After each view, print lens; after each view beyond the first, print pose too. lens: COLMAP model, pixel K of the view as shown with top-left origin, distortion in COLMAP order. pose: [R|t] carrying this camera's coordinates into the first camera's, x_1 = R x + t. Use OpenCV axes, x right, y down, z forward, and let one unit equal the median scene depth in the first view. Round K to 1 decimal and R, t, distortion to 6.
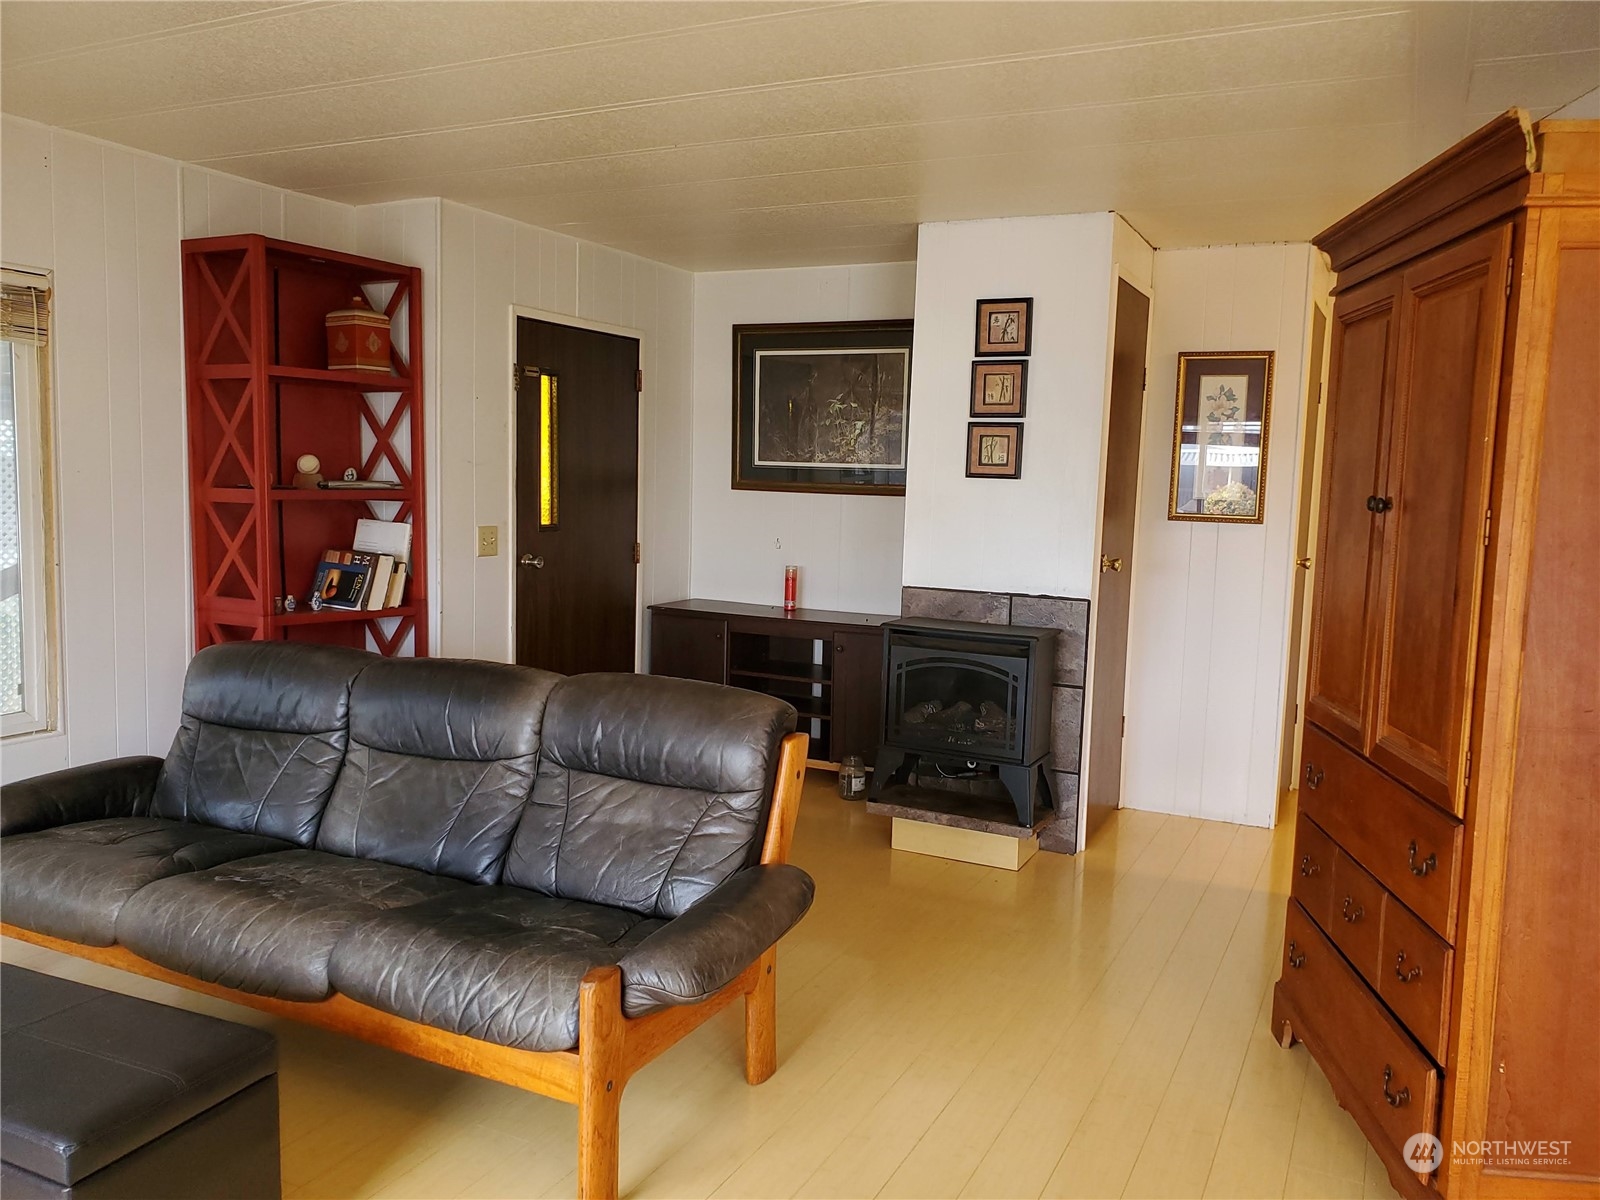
lens RADIAL K [[1254.9, 0, 804.0], [0, 1254.9, 596.7], [0, 0, 1]] dist [0.011147, -0.010368]
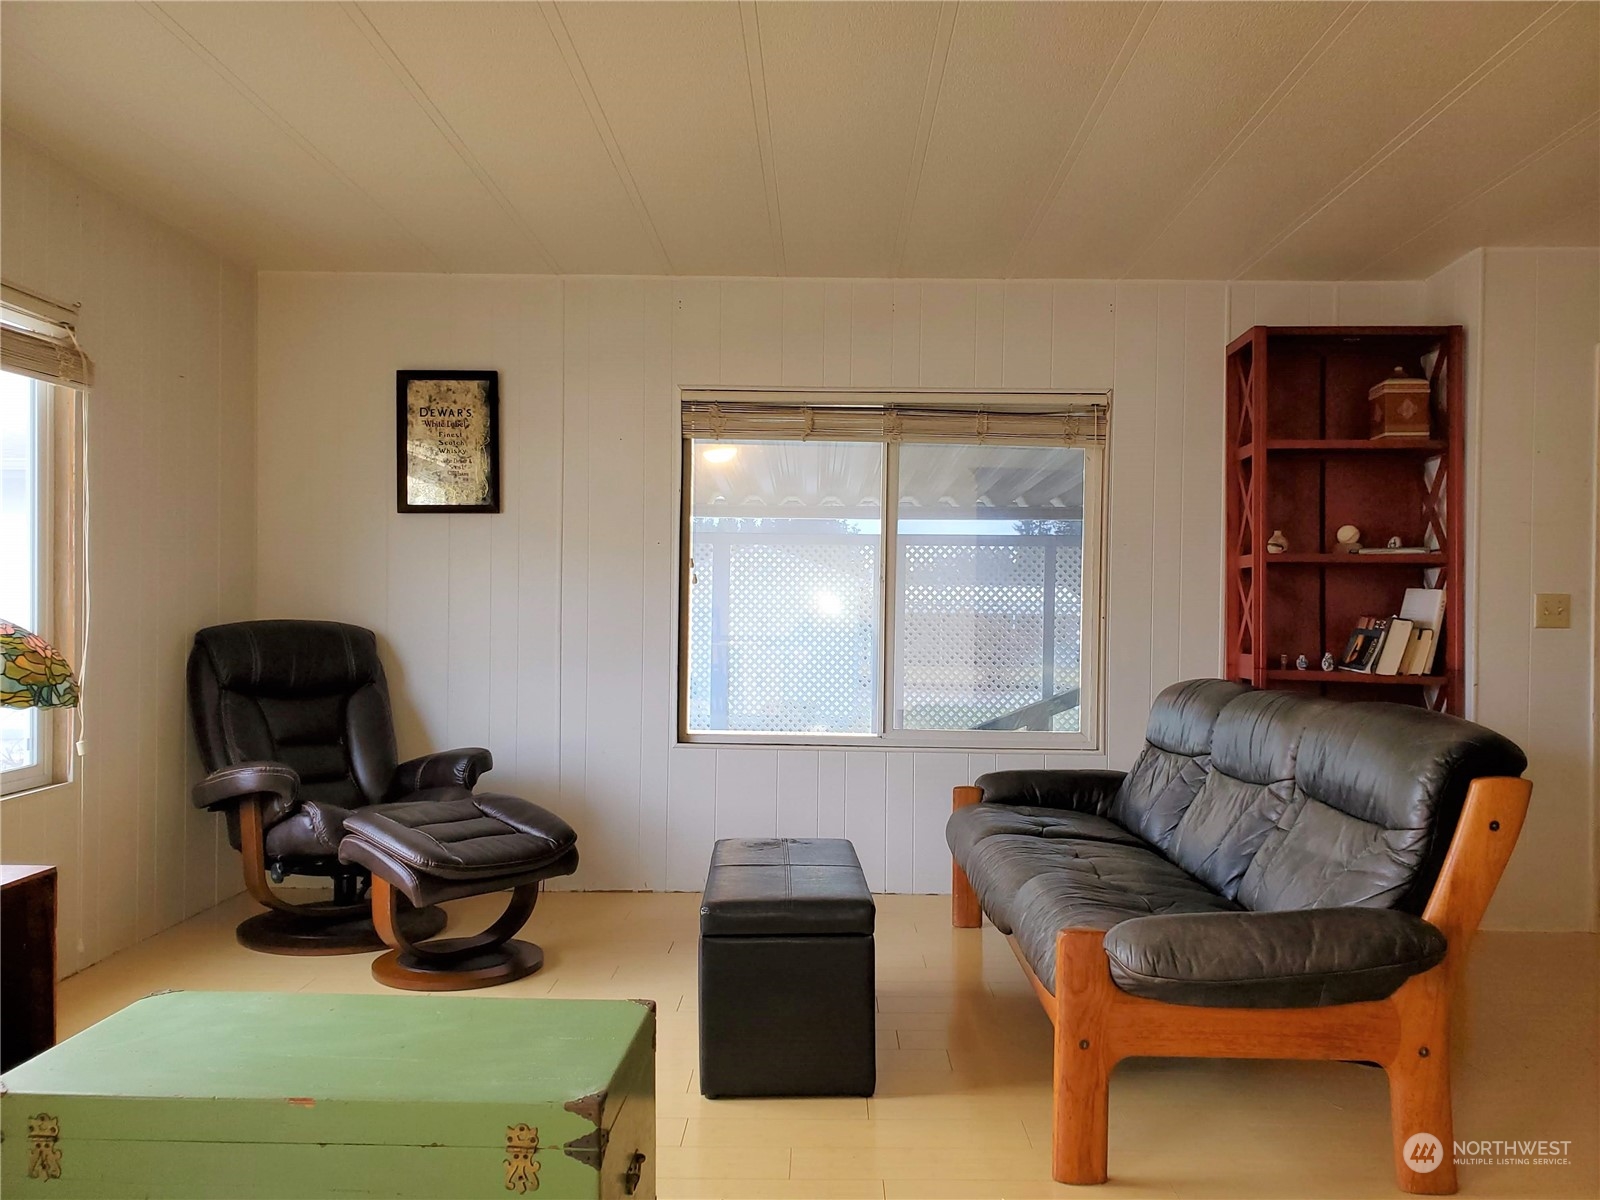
lens RADIAL K [[1254.9, 0, 804.0], [0, 1254.9, 596.7], [0, 0, 1]] dist [0.011147, -0.010368]
pose [[0.423167, -0.032039, -0.905485, 0.363114], [-0.086881, 0.993335, -0.075751, 0.064967], [0.901877, 0.110725, 0.417563, 0.172437]]
